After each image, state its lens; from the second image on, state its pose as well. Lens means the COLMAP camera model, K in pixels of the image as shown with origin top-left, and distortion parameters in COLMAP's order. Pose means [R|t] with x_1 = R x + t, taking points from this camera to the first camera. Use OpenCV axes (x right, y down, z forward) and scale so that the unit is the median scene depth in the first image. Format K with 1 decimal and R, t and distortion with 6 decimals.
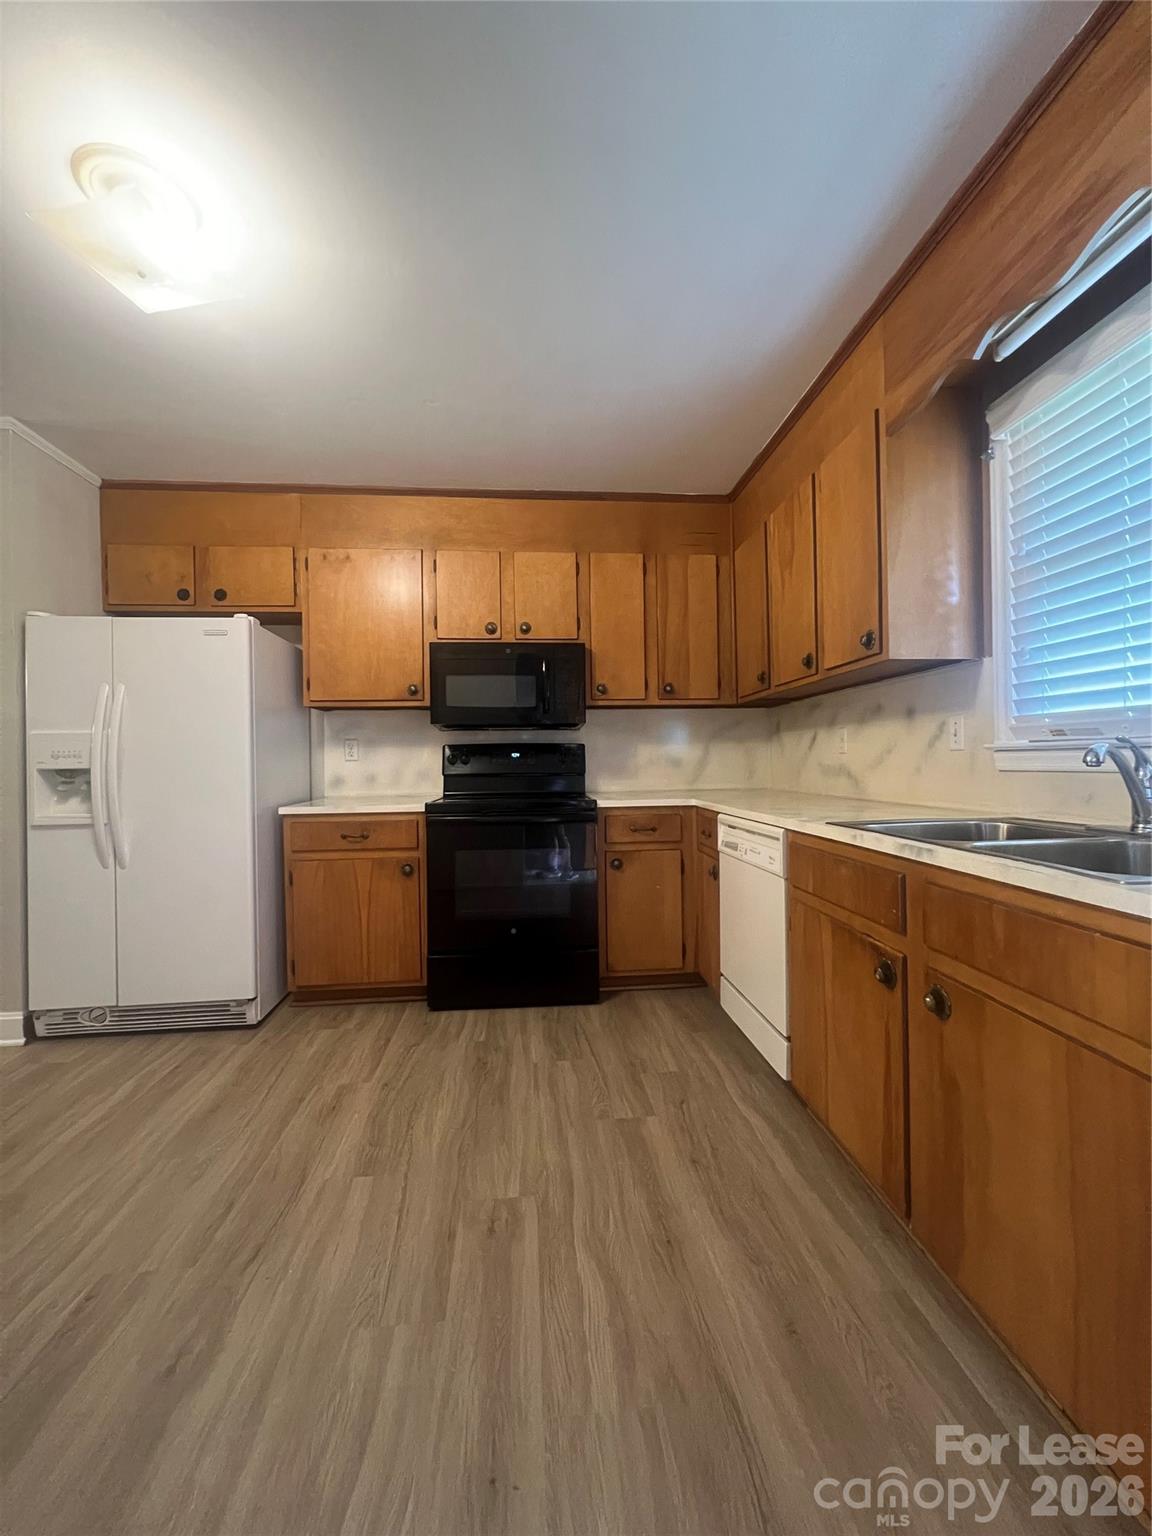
lens RADIAL K [[613.9, 0, 579.6], [0, 613.9, 765.3], [0, 0, 1]] dist [0.001386, 0.000060]
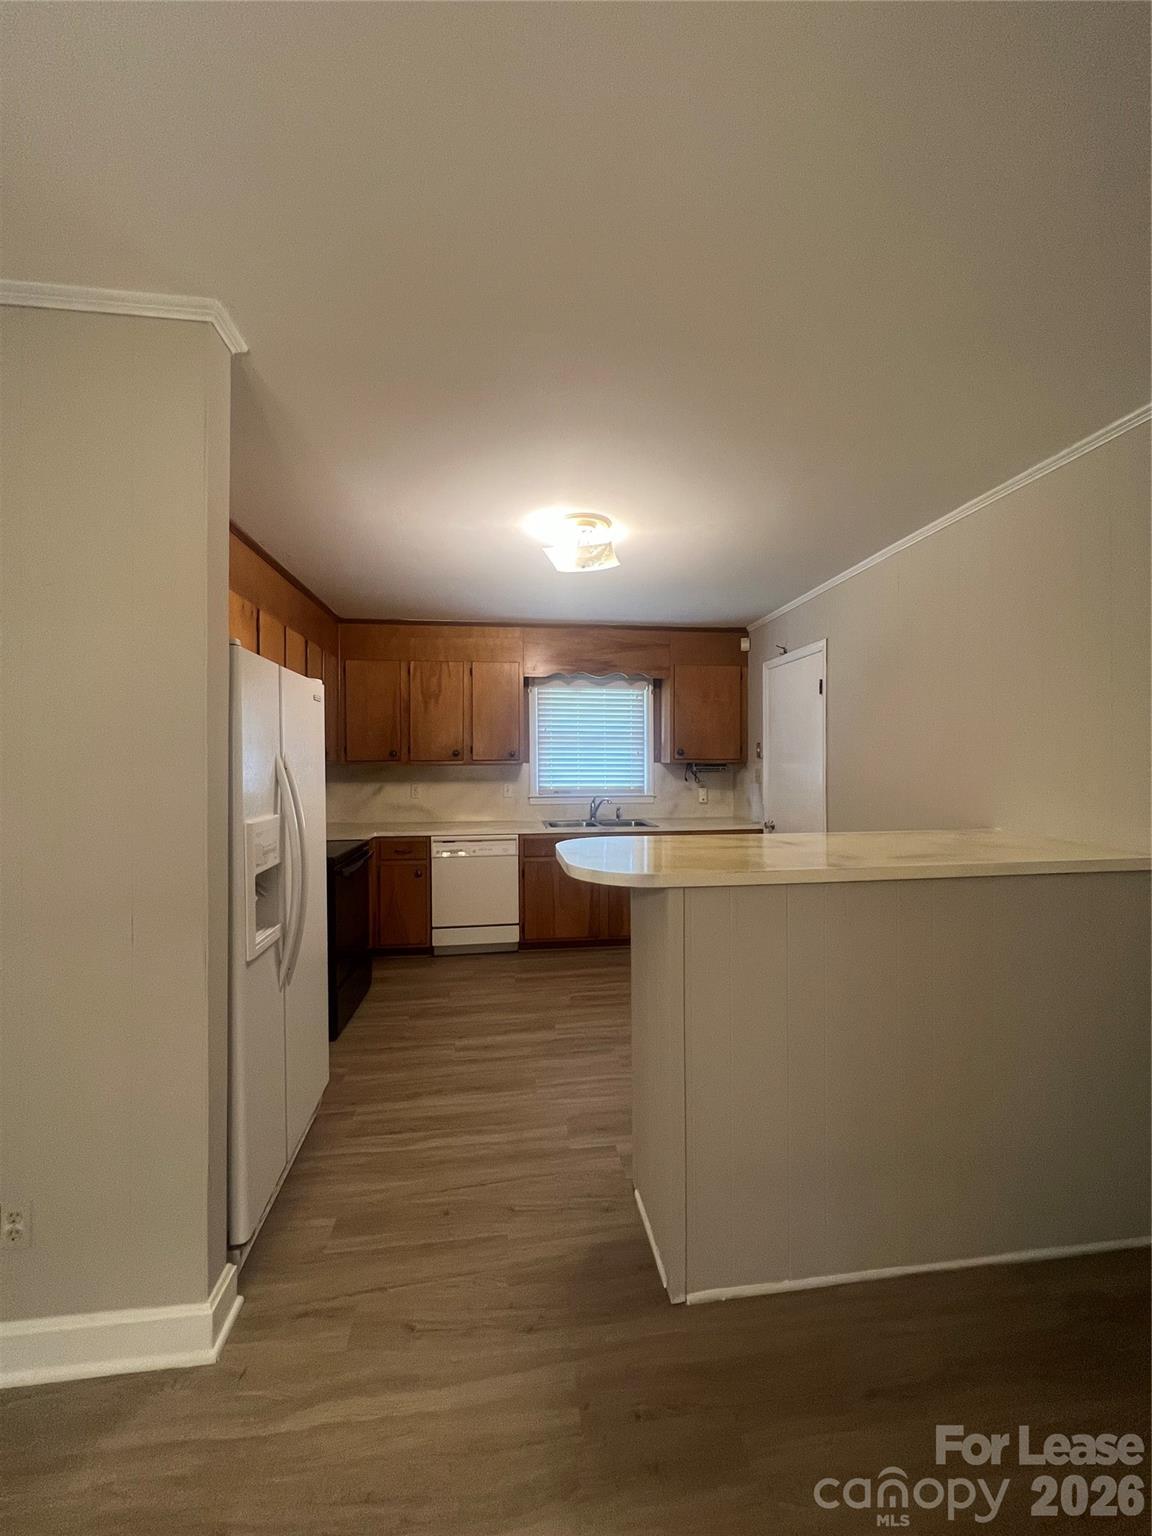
lens RADIAL K [[613.9, 0, 577.0], [0, 613.9, 762.1], [0, 0, 1]] dist [0.001386, 0.000060]
pose [[-0.024340, 0.005646, 0.999688, -1.860086], [0.006714, 0.999962, -0.005484, -0.148715], [-0.999681, 0.006578, -0.024377, 0.758963]]
